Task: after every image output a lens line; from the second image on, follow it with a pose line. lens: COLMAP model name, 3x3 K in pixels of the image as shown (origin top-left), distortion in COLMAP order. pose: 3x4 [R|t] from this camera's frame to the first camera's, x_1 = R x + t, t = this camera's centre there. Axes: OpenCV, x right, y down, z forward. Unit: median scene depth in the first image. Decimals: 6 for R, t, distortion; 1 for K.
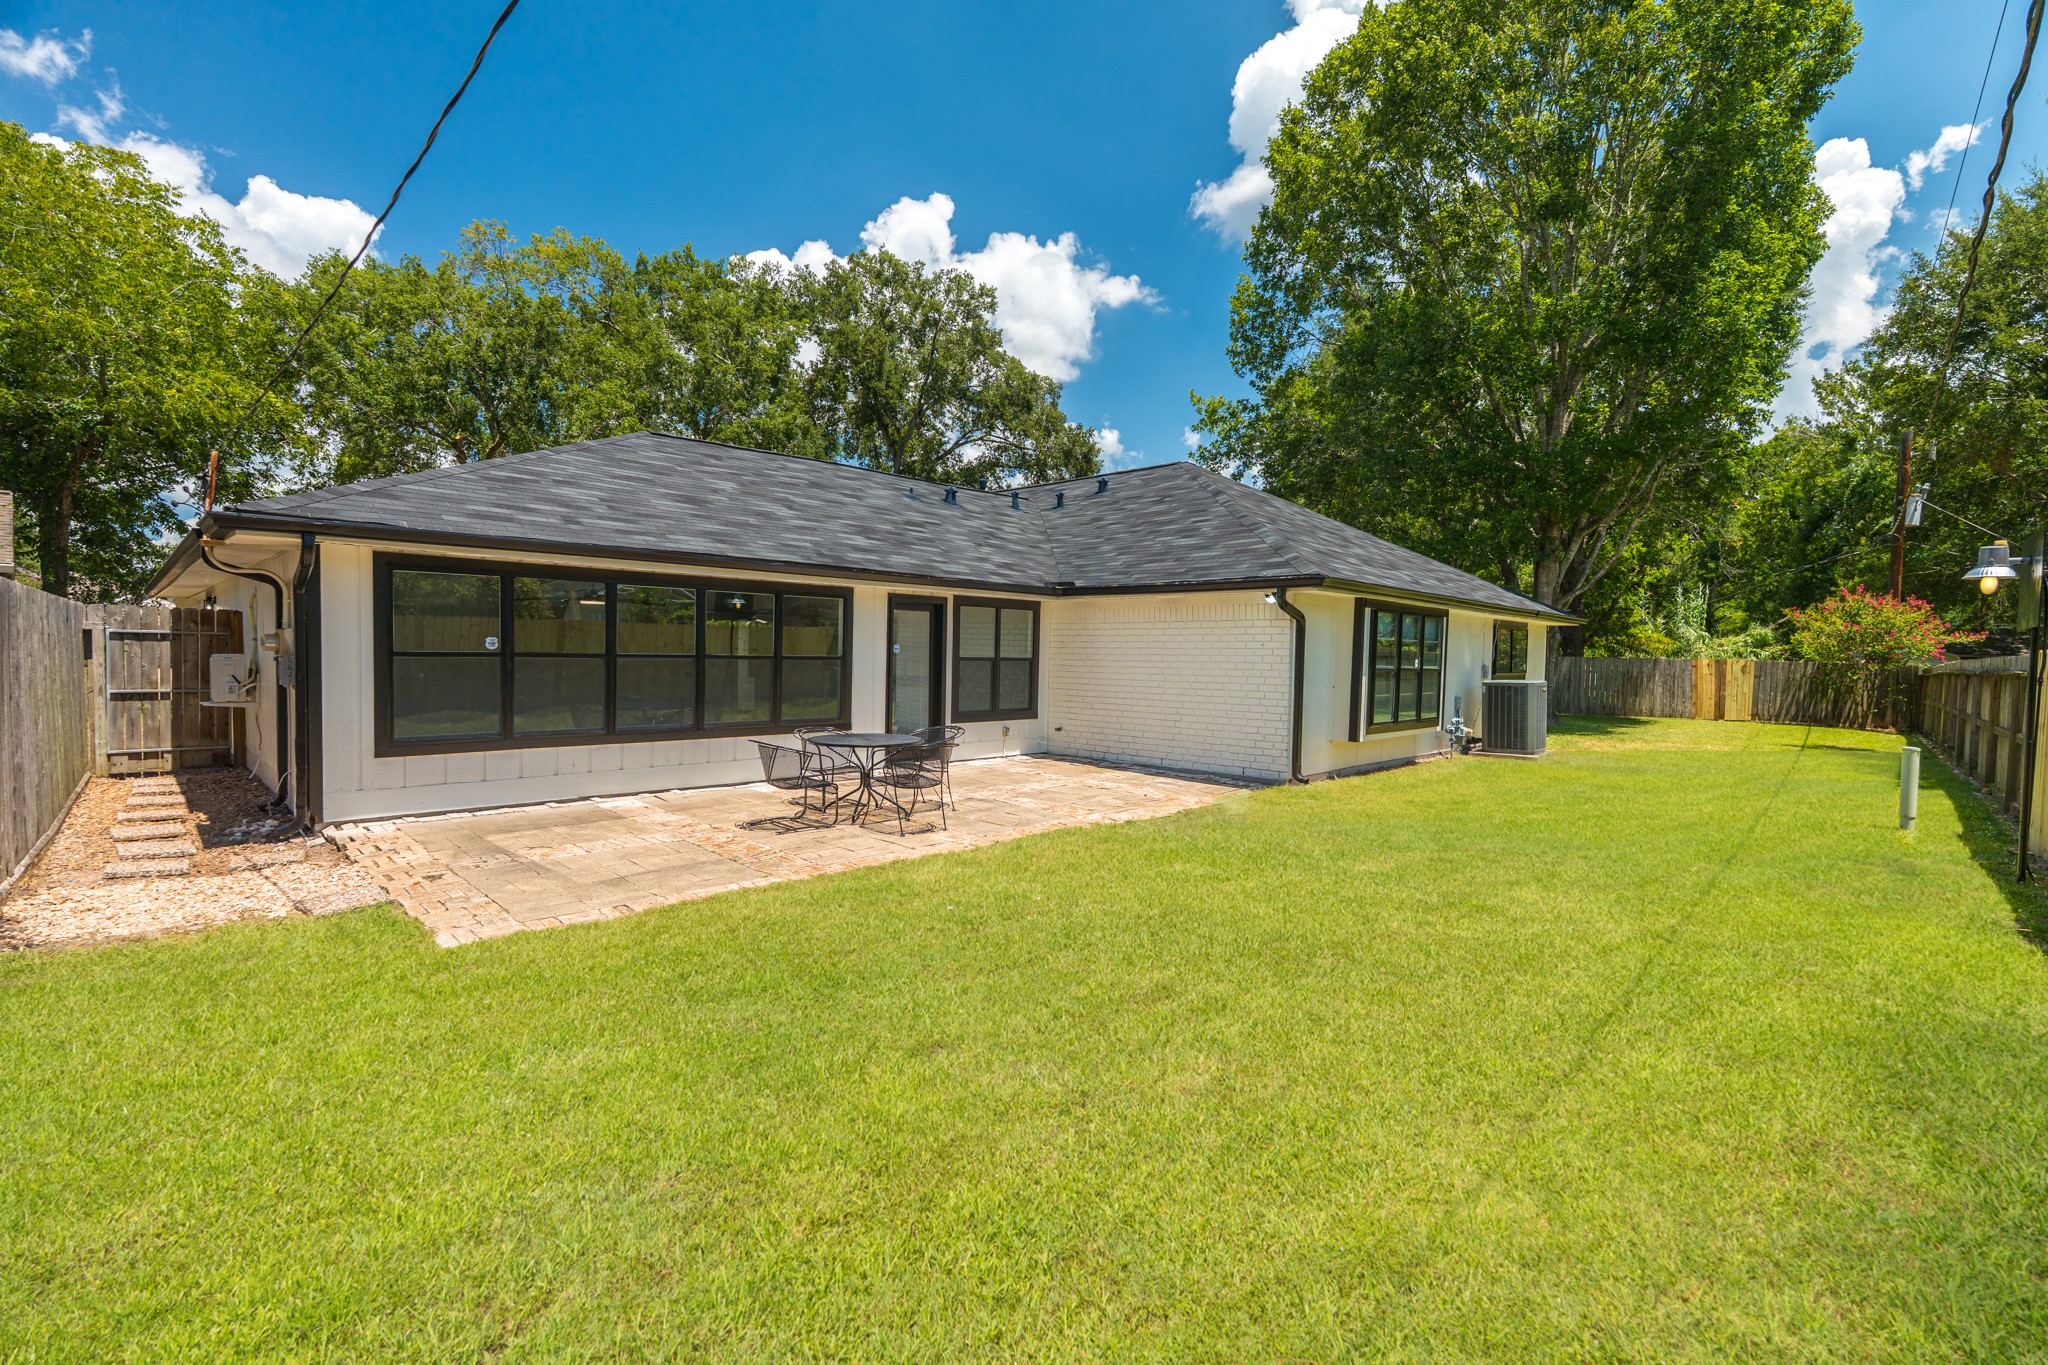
lens RADIAL K [[888.0, 0, 1024.0], [0, 888.0, 682.5], [0, 0, 1]] dist [-0.000395, -0.000061]
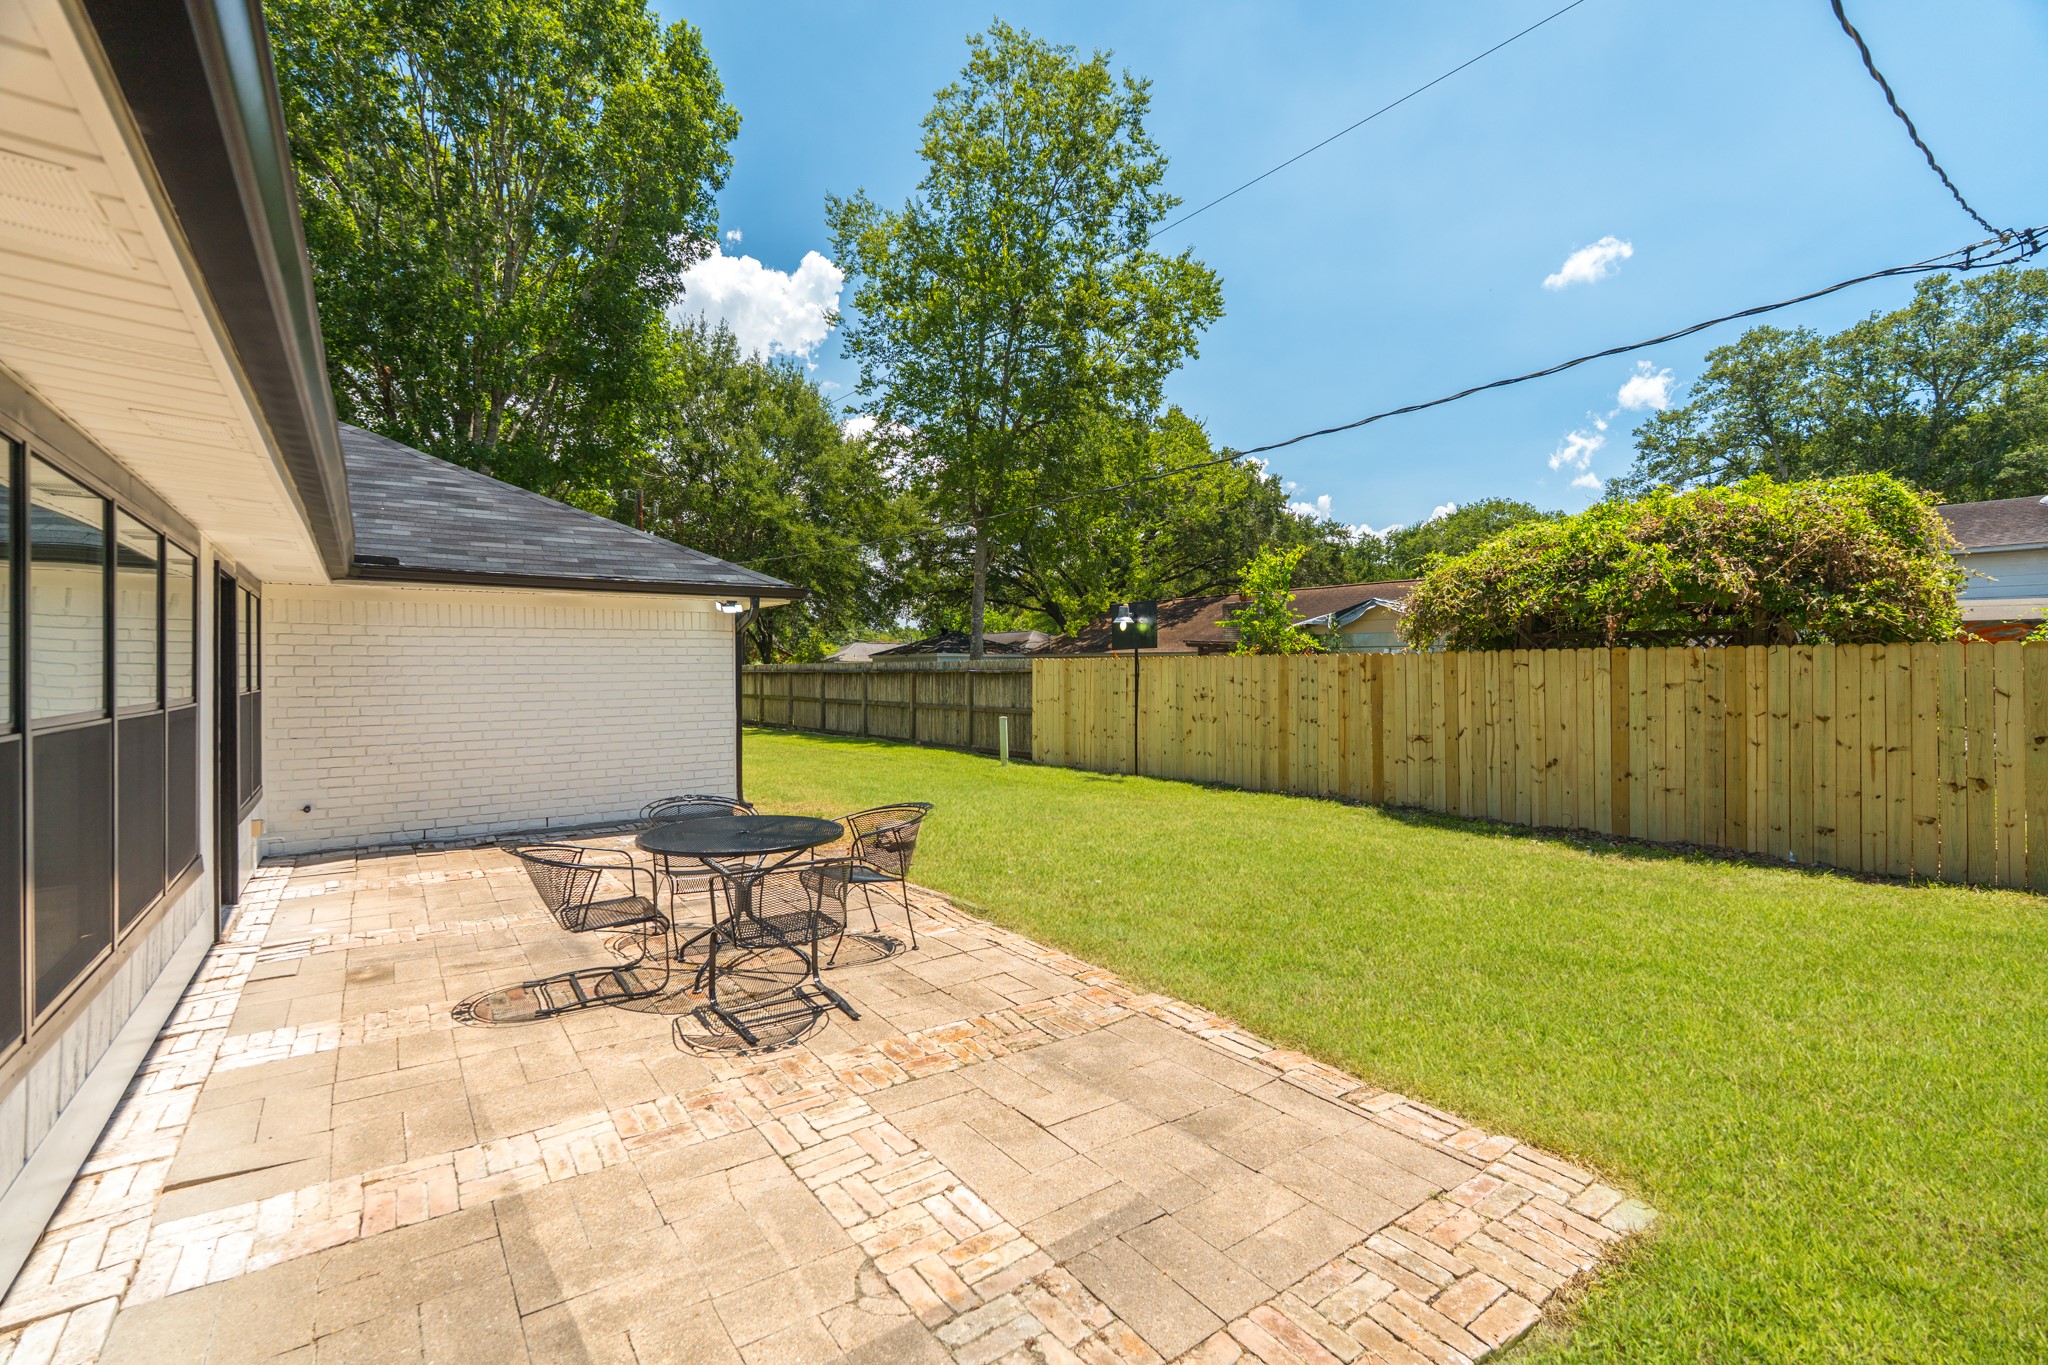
lens RADIAL K [[888.0, 0, 1024.0], [0, 888.0, 682.5], [0, 0, 1]] dist [-0.000395, -0.000061]
pose [[0.168348, -0.034720, 0.985116, -1.011465], [0.040305, 0.998786, 0.028314, -0.058976], [-0.984903, 0.034938, 0.169544, 1.026699]]
